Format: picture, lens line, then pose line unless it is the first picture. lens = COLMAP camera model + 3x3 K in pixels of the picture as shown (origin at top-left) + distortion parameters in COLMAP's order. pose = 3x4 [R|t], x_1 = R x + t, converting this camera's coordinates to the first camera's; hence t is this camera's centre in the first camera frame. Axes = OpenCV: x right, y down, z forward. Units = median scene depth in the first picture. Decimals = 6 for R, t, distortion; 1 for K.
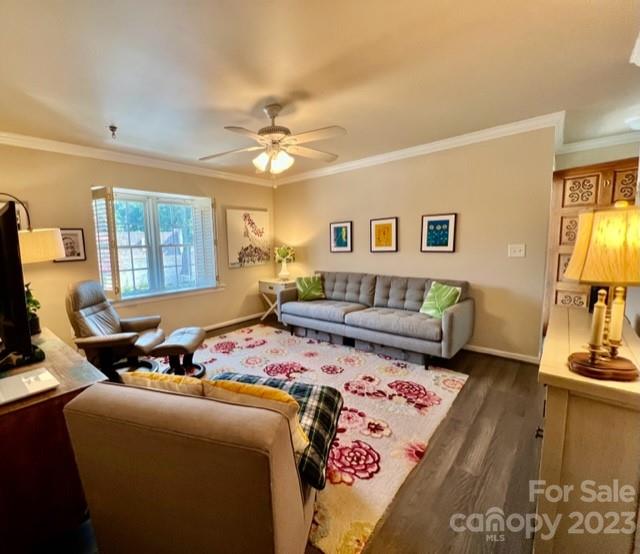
lens RADIAL K [[295.8, 0, 271.8], [0, 295.8, 279.1], [0, 0, 1]] dist [0.000693, -0.000006]
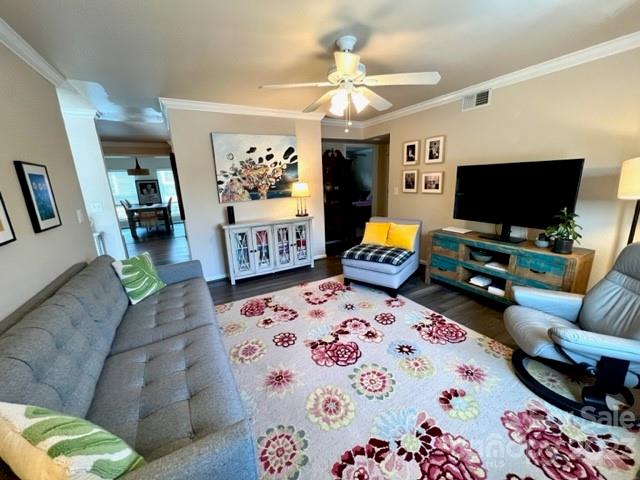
lens RADIAL K [[256.5, 0, 317.8], [0, 256.5, 236.8], [0, 0, 1]] dist [-0.003524, -0.000815]
pose [[-0.953899, 0.000056, 0.300129, -0.136078], [0.101128, 0.941583, 0.321238, -0.247341], [-0.282579, 0.336780, -0.898181, 1.710799]]
